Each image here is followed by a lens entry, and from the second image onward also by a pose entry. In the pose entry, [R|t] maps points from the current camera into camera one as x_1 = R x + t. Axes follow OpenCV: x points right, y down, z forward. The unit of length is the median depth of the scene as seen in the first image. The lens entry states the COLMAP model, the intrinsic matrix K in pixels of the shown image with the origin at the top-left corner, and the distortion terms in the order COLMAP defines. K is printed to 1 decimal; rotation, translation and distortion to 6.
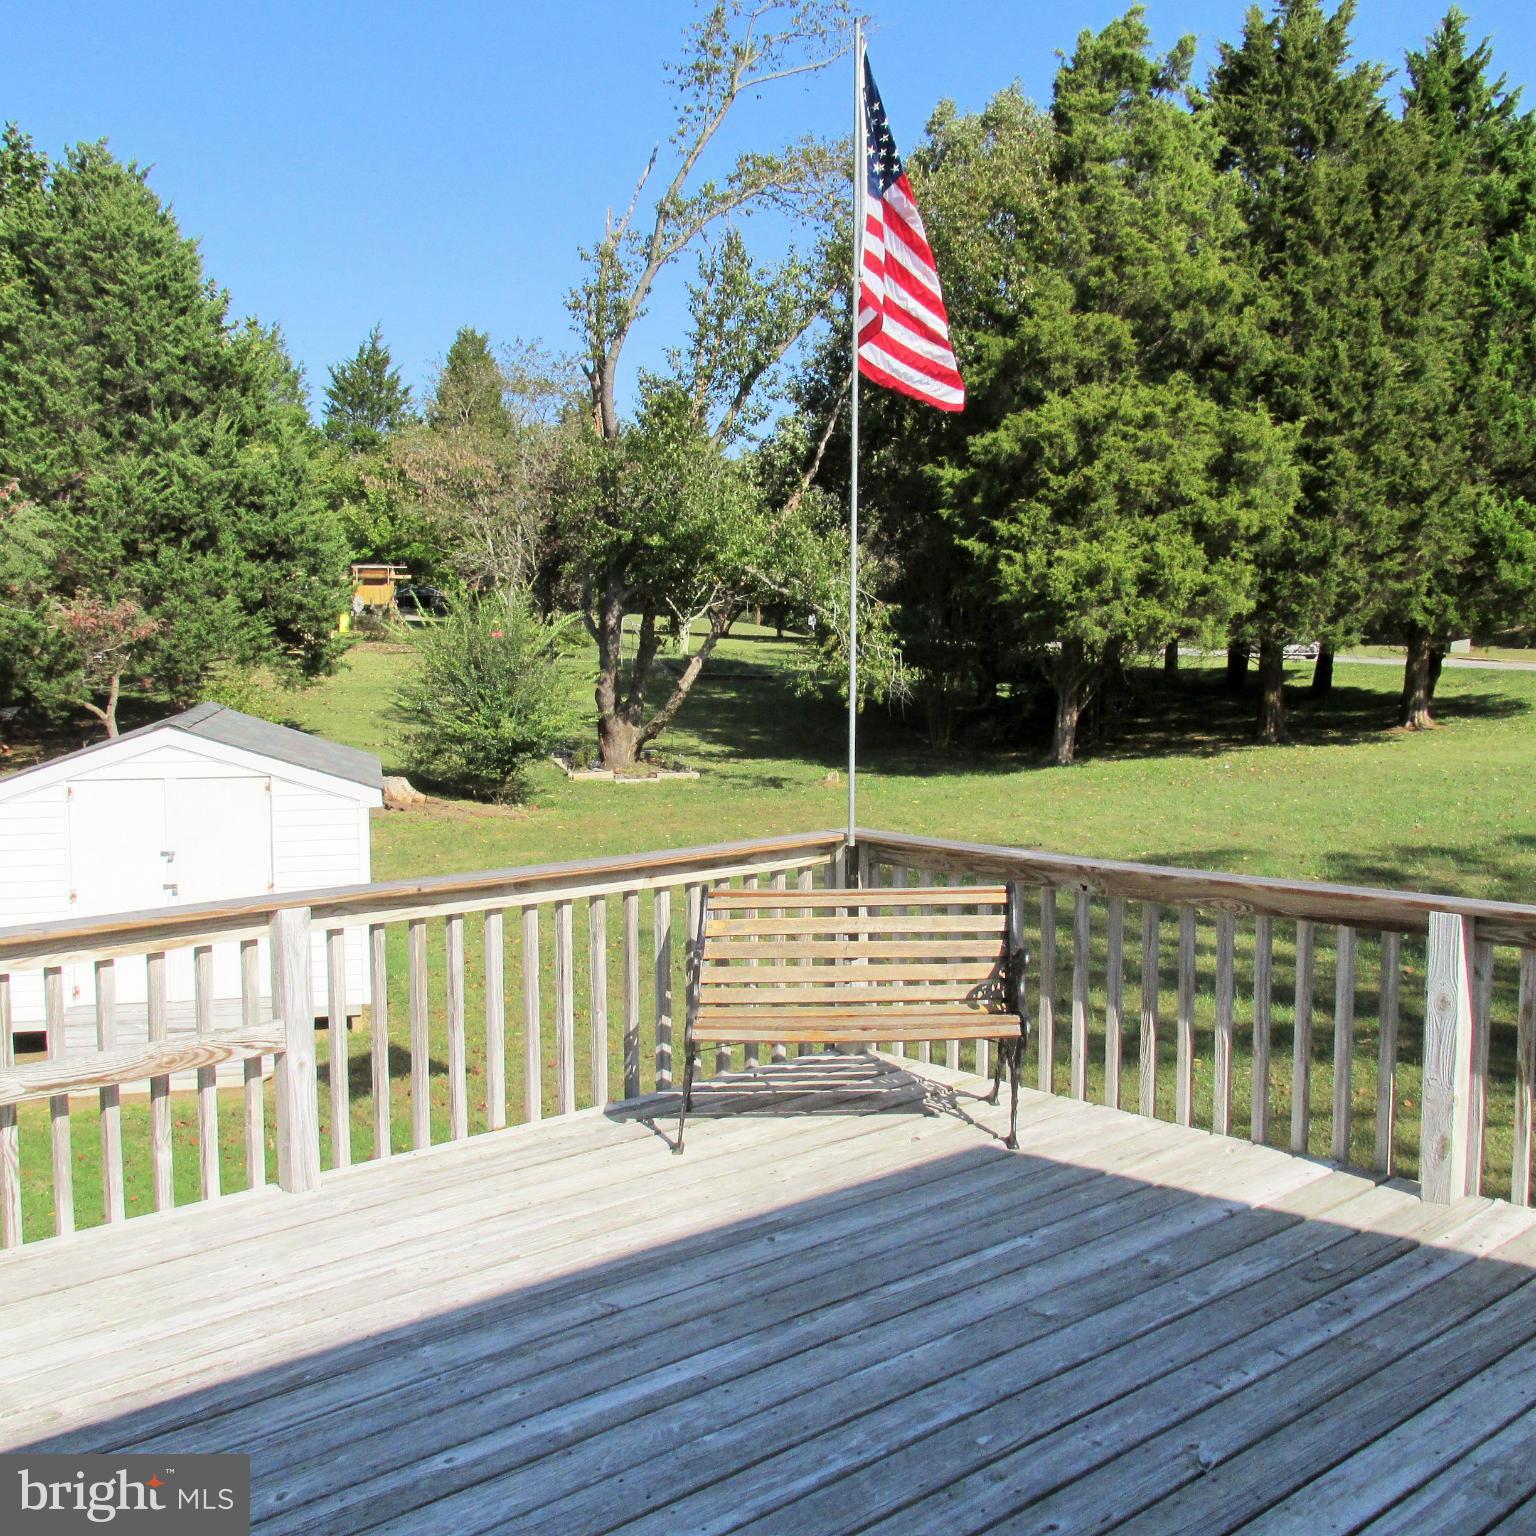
lens RADIAL K [[1694.5, 0, 788.1], [0, 1694.5, 772.0], [0, 0, 1]] dist [-0.055838, 0.019461]
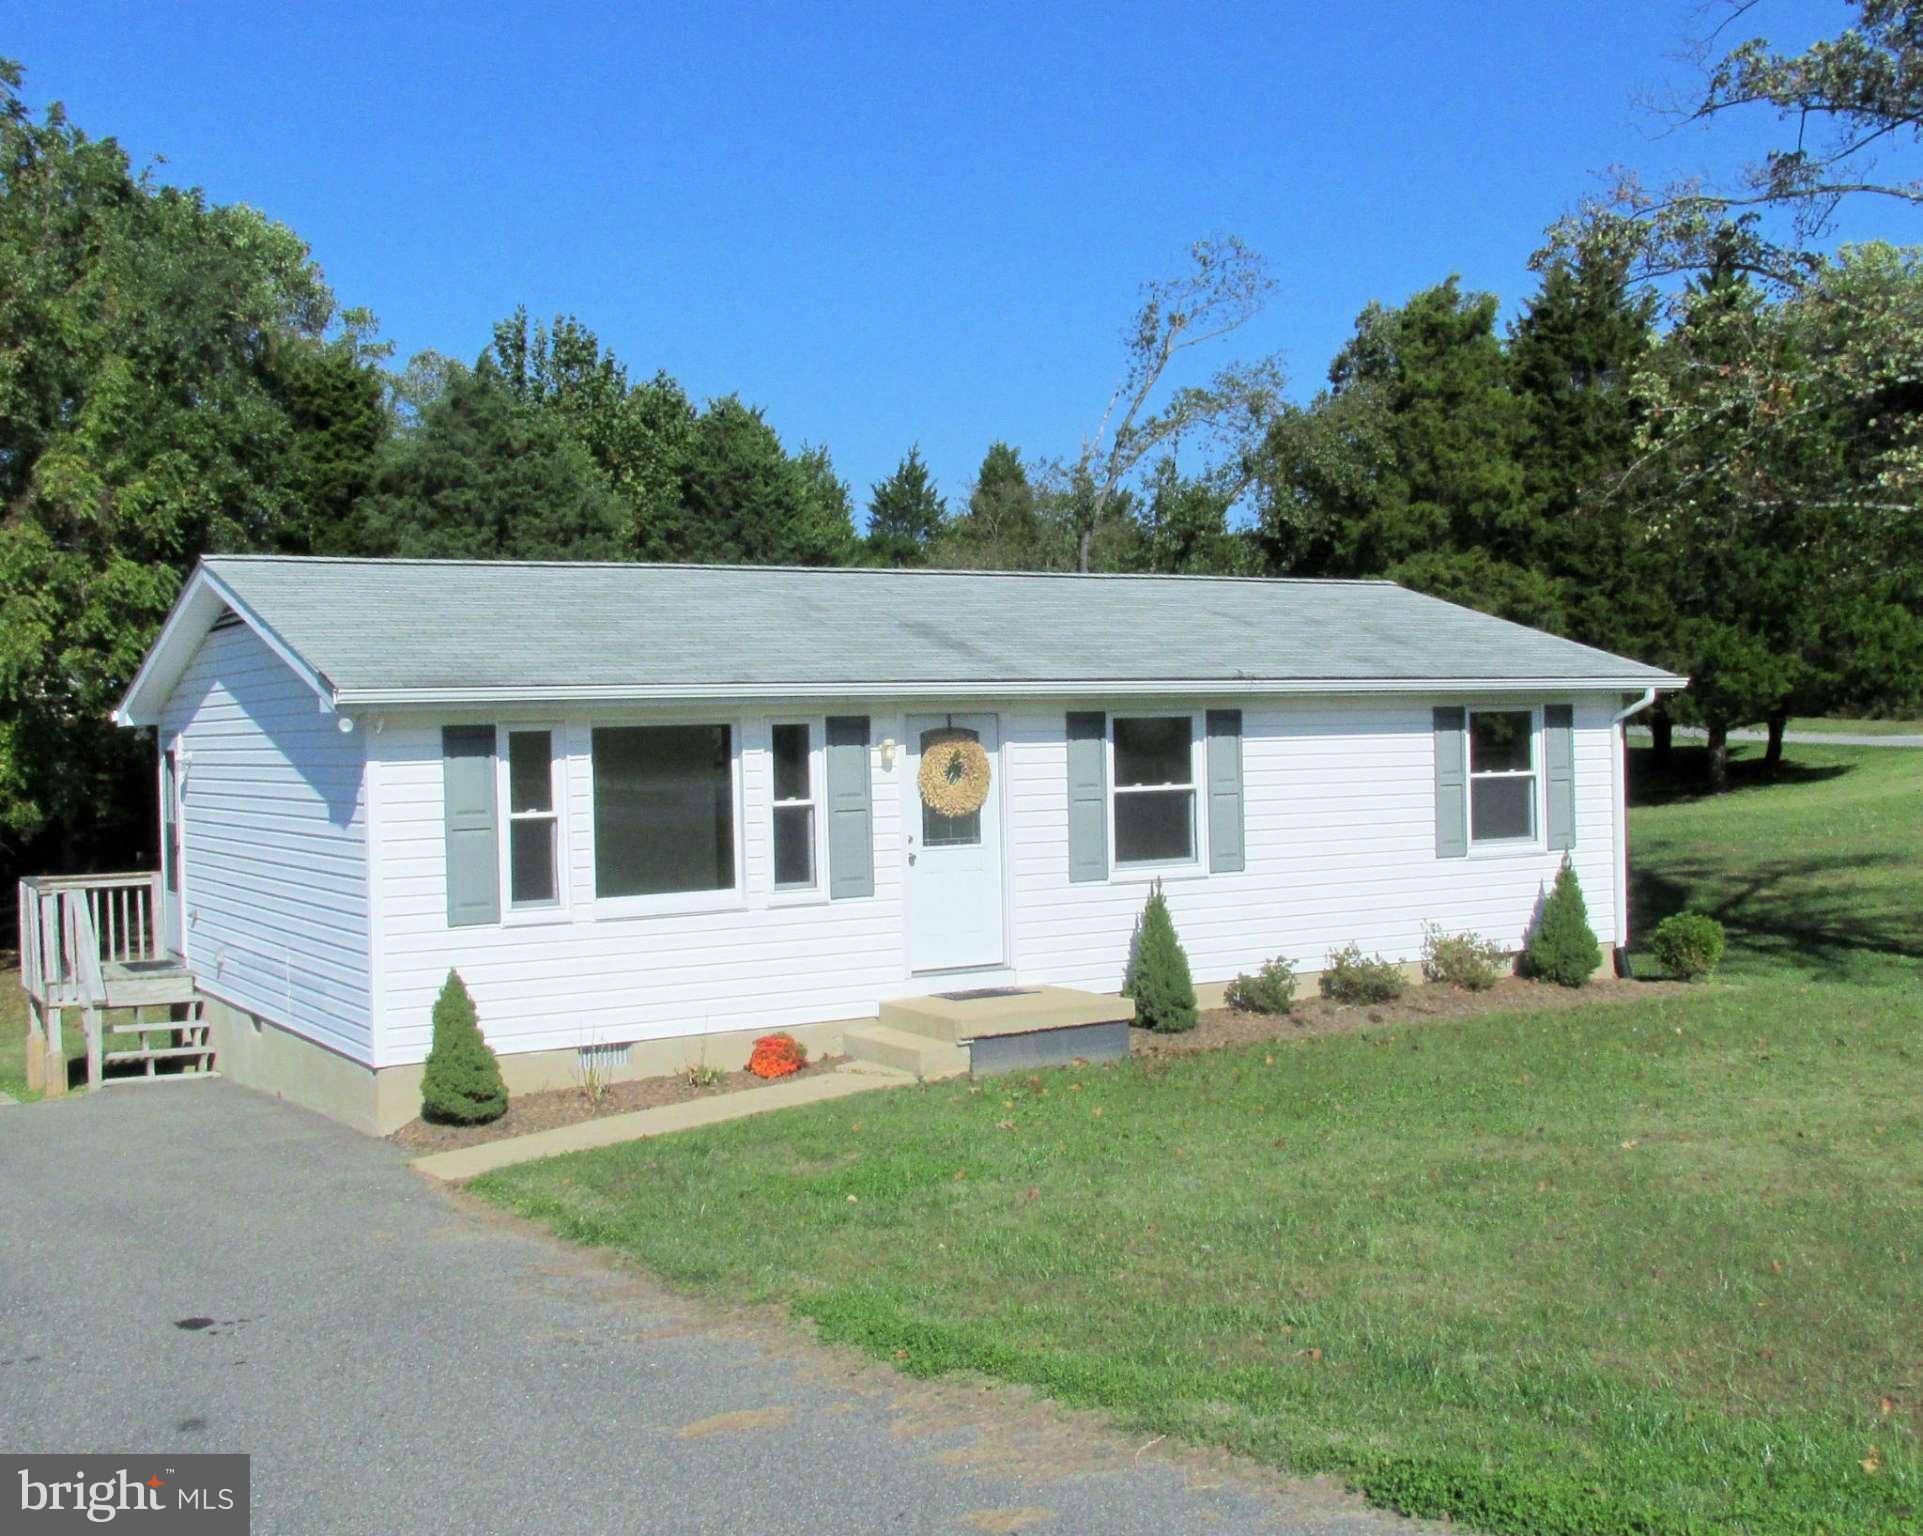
lens RADIAL K [[2160.8, 0, 961.5], [0, 2160.8, 768.0], [0, 0, 1]] dist [-0.007986, -0.003014]
pose [[0.977422, -0.009654, -0.211076, 0.176568], [-0.003151, 0.998179, -0.060247, 0.055072], [0.211273, 0.059552, 0.975611, -0.786929]]
